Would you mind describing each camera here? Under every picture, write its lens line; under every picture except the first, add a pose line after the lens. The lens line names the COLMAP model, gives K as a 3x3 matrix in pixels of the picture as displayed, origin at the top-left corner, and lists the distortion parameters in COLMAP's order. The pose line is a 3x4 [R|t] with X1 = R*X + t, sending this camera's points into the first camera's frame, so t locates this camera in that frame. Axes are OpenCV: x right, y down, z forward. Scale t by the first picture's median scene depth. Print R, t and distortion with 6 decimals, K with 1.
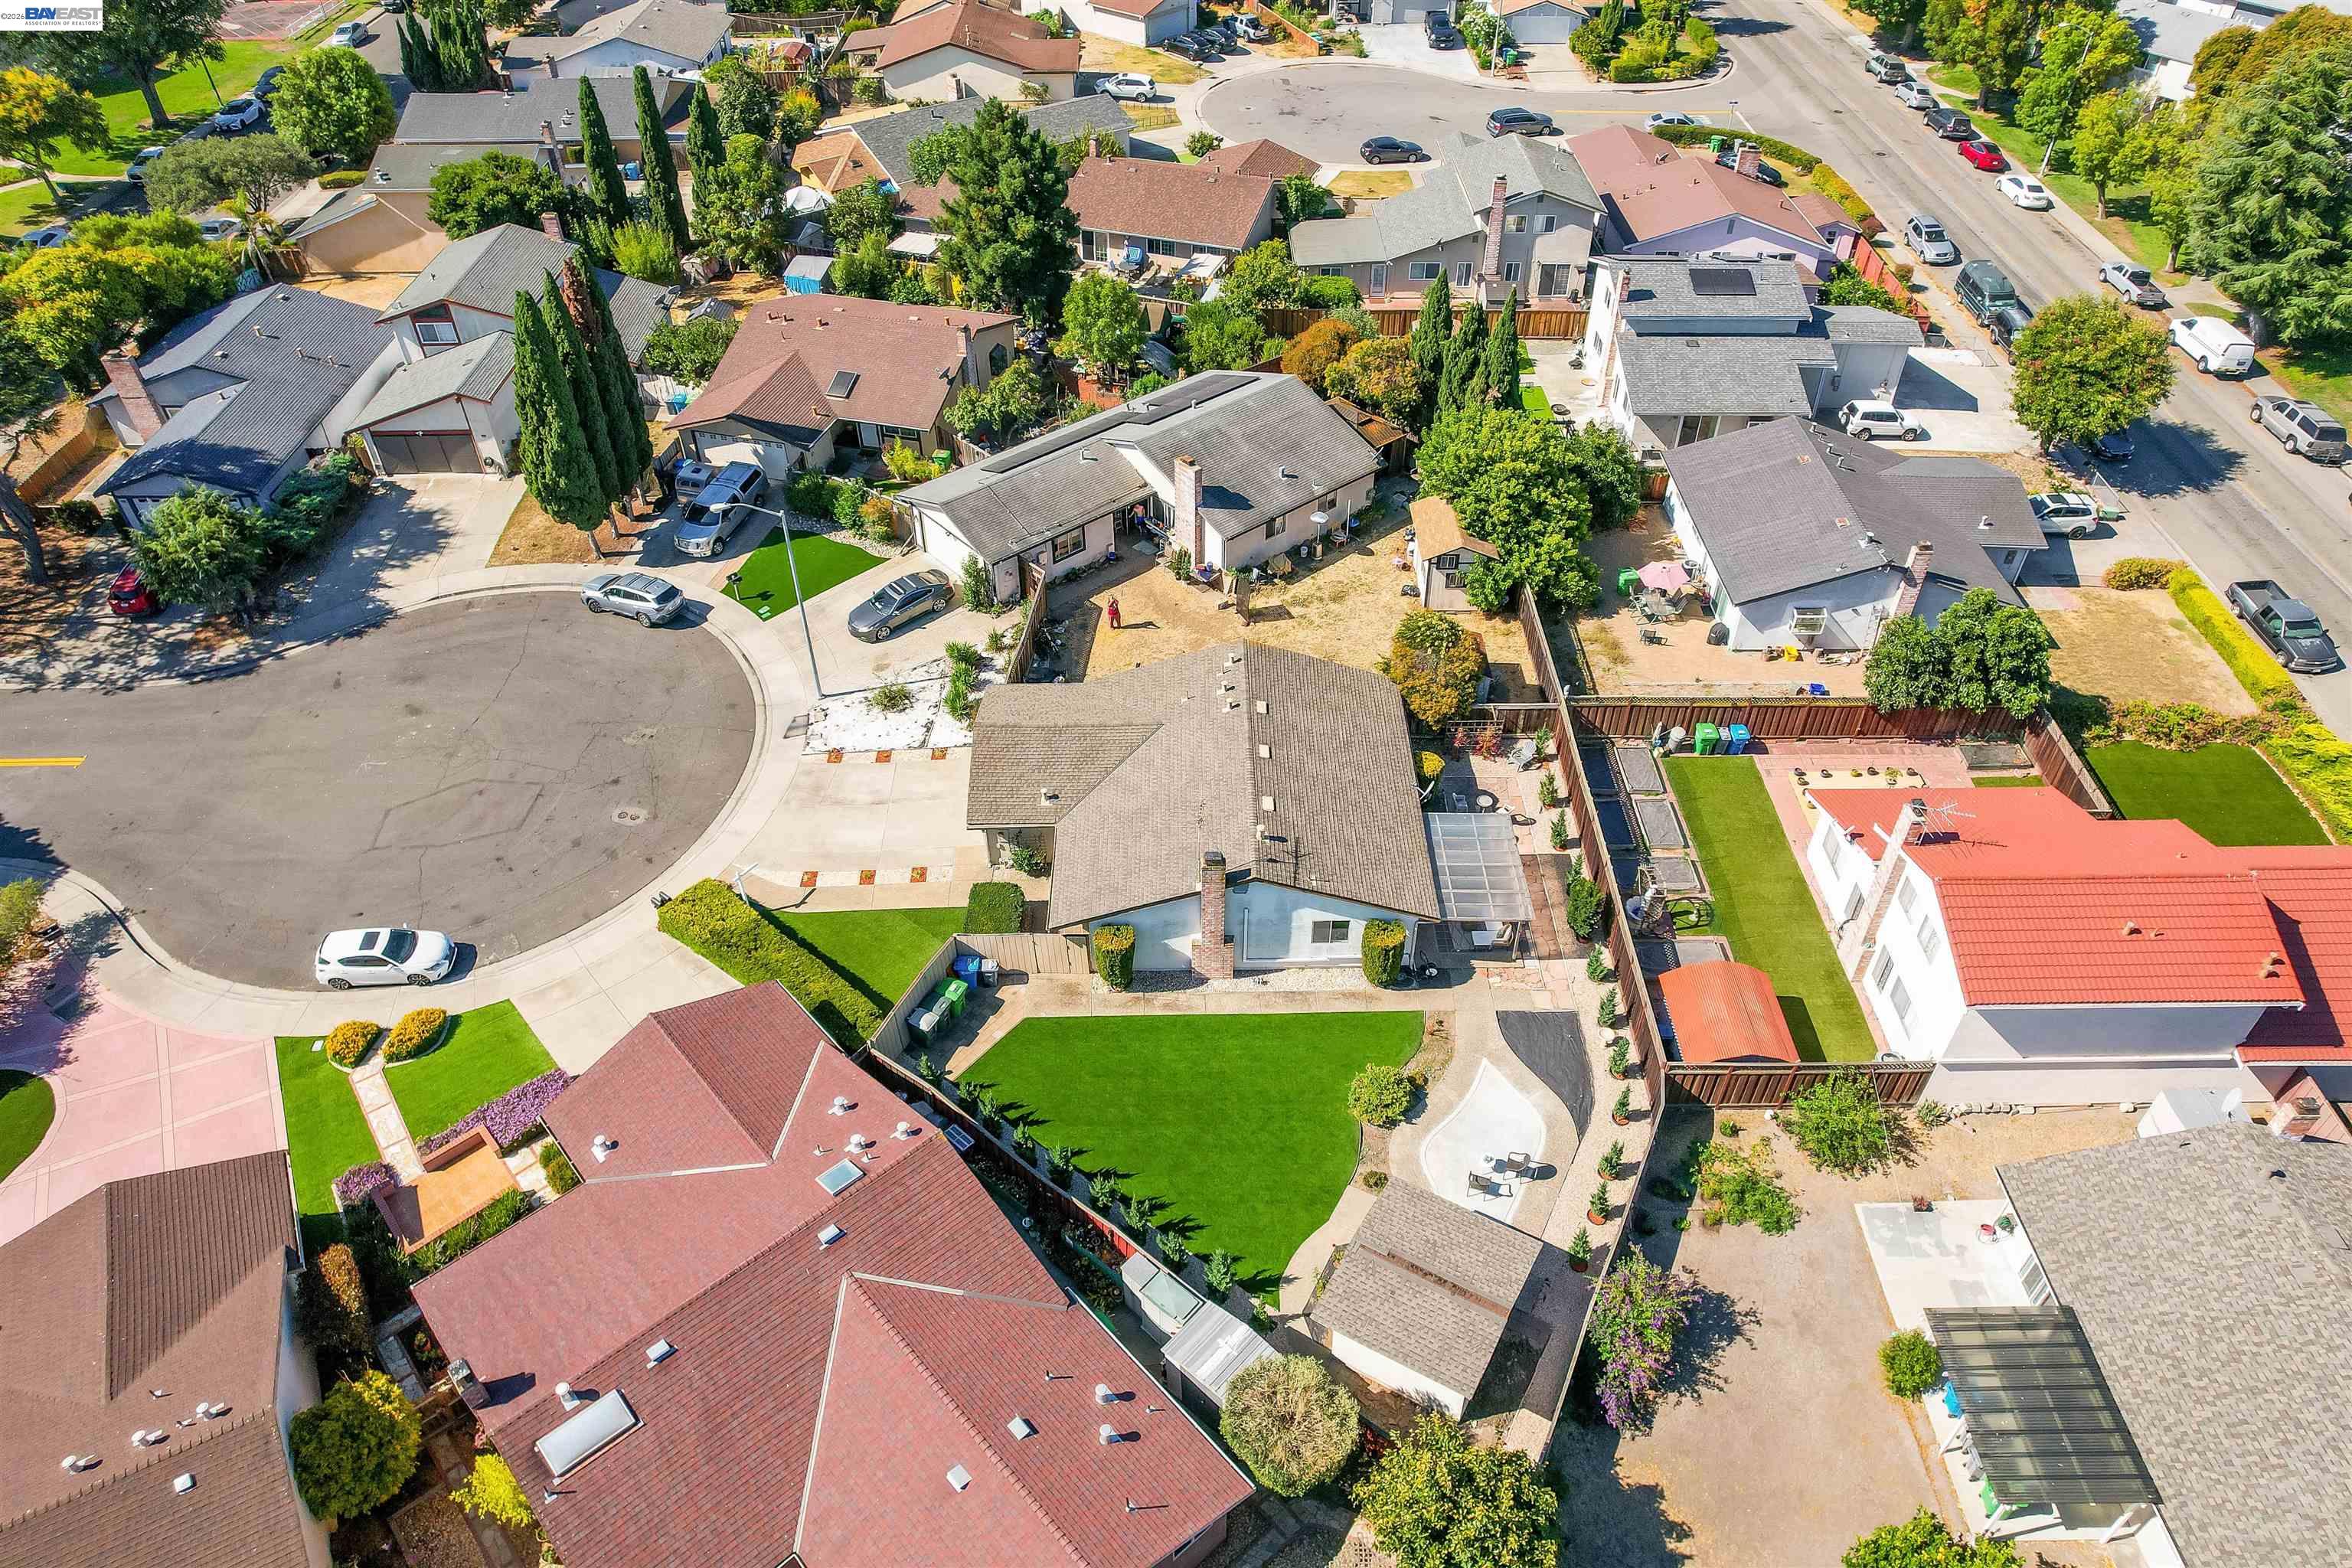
lens RADIAL K [[1532.7, 0, 1201.6], [0, 1532.7, 784.2], [0, 0, 1]] dist [-0.071325, 0.056653]
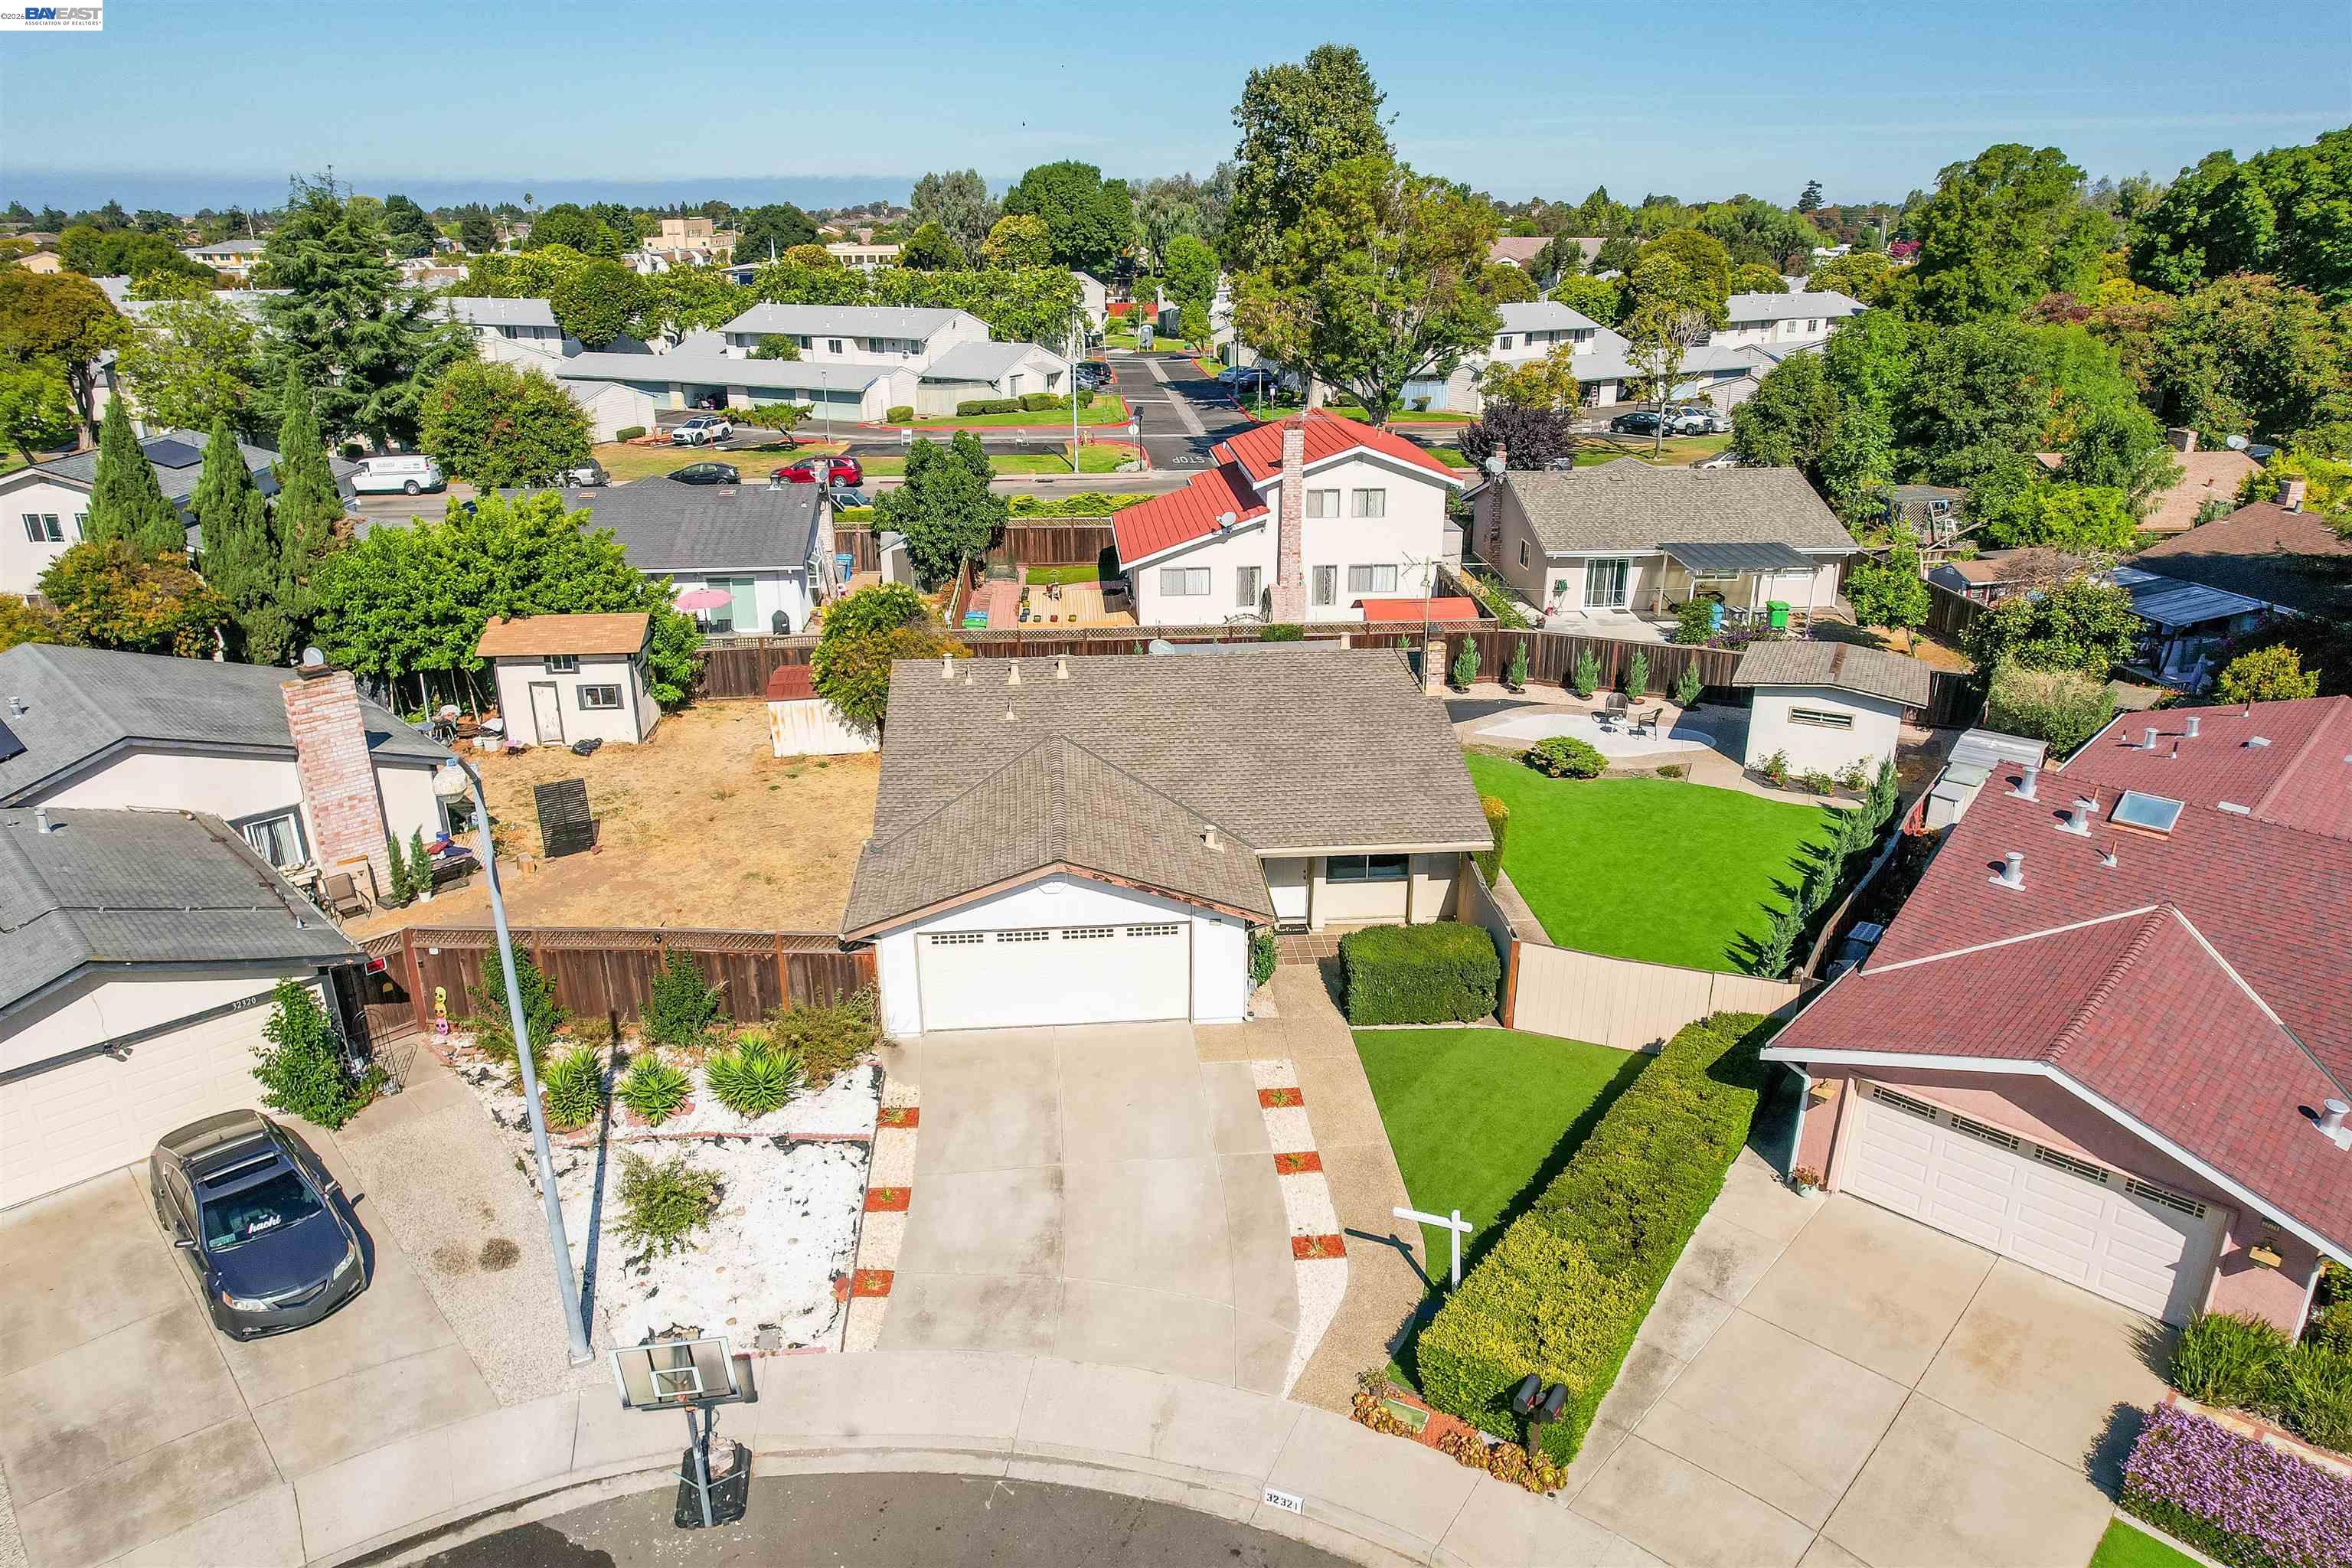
lens RADIAL K [[1532.7, 0, 1201.6], [0, 1532.7, 784.2], [0, 0, 1]] dist [-0.071325, 0.056653]
pose [[-0.084045, -0.352771, 0.931928, -0.664759], [0.658102, 0.682599, 0.317741, -0.201045], [-0.748223, 0.640008, 0.174791, 0.951001]]
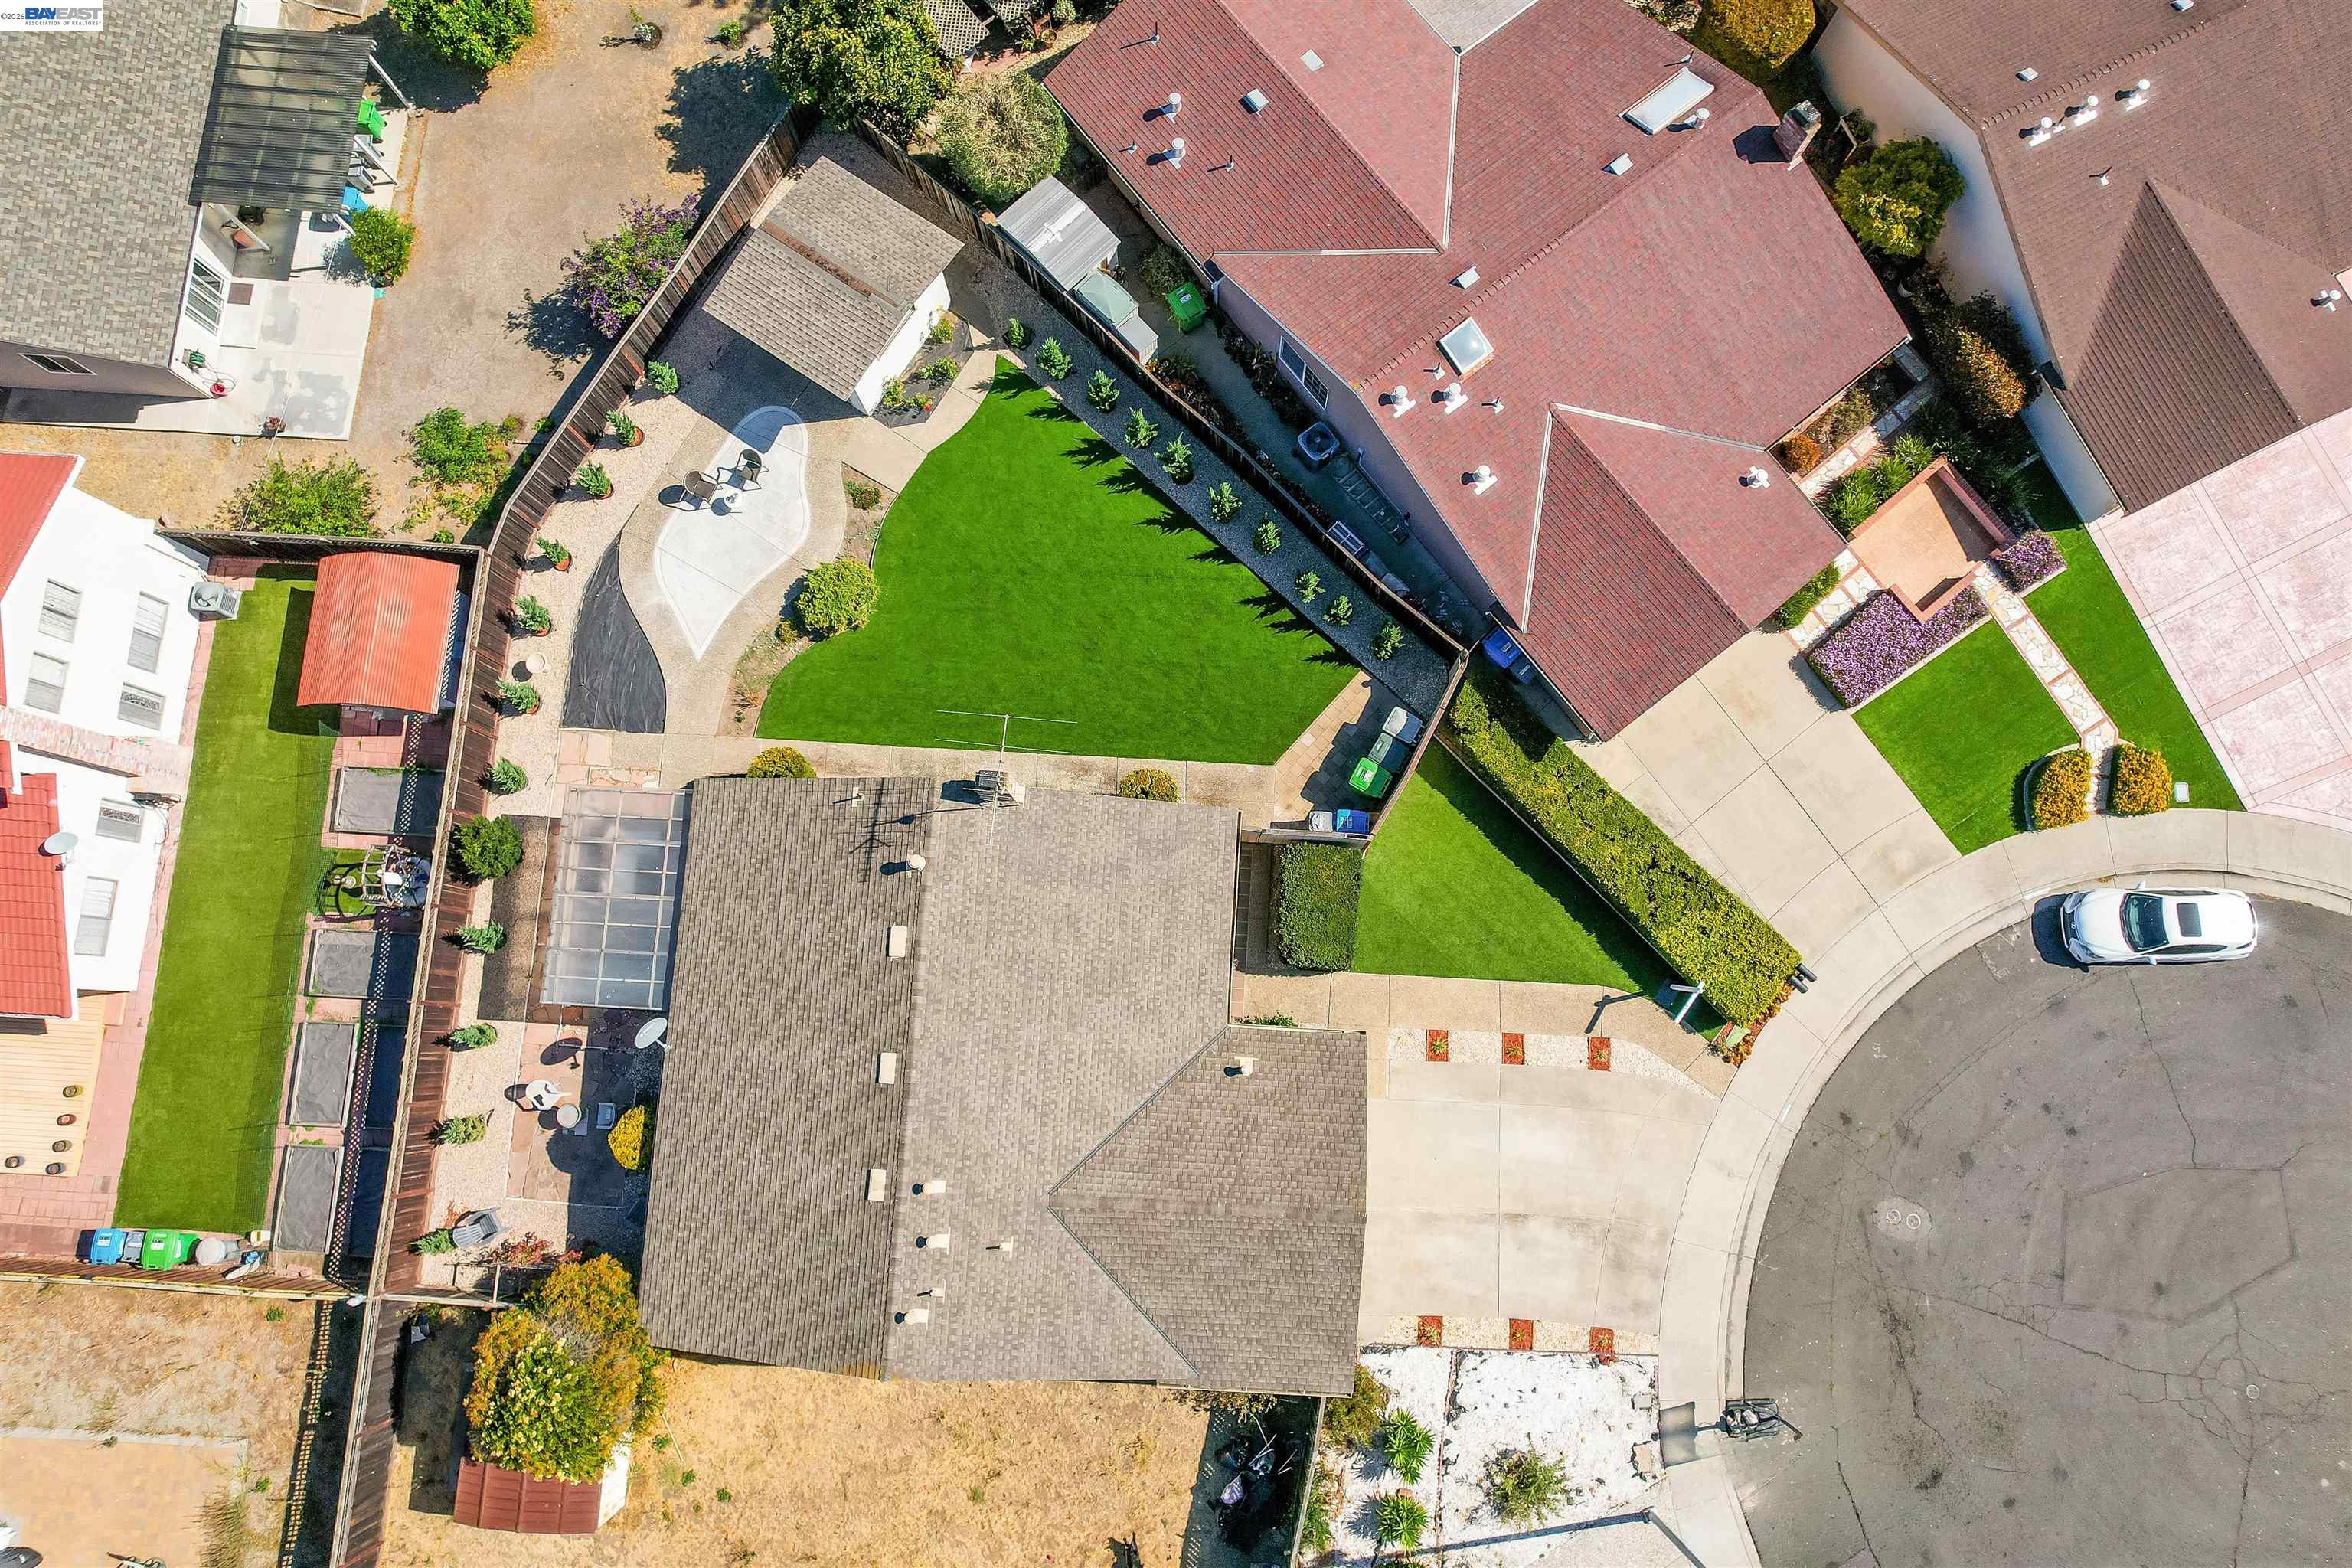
lens RADIAL K [[1532.7, 0, 1201.6], [0, 1532.7, 784.2], [0, 0, 1]] dist [-0.071325, 0.056653]
pose [[-0.997706, -0.065609, 0.016666, -0.092519], [0.048617, -0.523188, 0.850830, -0.504132], [-0.047102, 0.849688, 0.525177, 0.604529]]
